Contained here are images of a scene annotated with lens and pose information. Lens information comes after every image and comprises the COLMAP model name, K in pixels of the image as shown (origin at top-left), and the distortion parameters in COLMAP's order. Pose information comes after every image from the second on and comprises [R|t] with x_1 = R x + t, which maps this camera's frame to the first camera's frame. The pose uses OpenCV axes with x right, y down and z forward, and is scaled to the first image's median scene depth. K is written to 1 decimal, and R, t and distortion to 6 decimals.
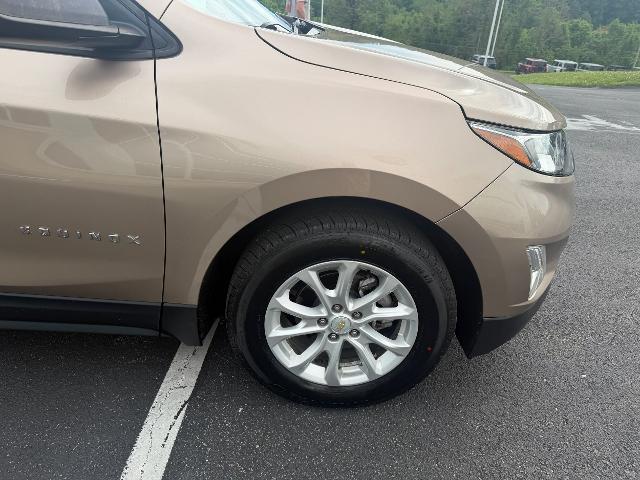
lens RADIAL K [[451.4, 0, 314.5], [0, 451.4, 240.8], [0, 0, 1]] dist [-0.006868, -0.006494]
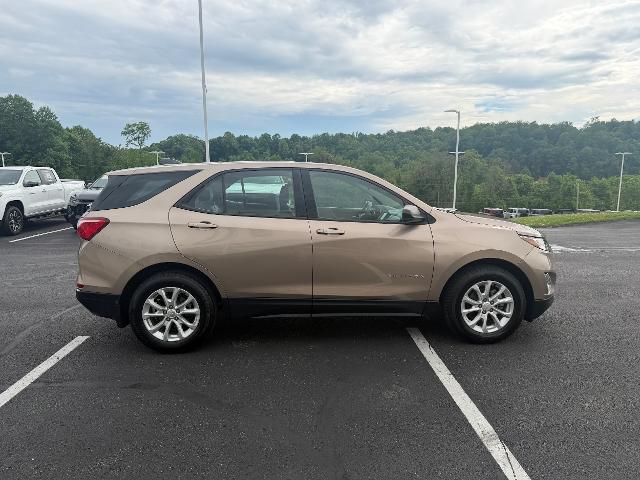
lens RADIAL K [[451.4, 0, 314.5], [0, 451.4, 240.8], [0, 0, 1]] dist [-0.006868, -0.006494]
pose [[0.996501, -0.063255, 0.054632, -1.017124], [0.077736, 0.941562, -0.327748, 0.564793], [-0.030707, 0.330848, 0.943184, -1.578324]]
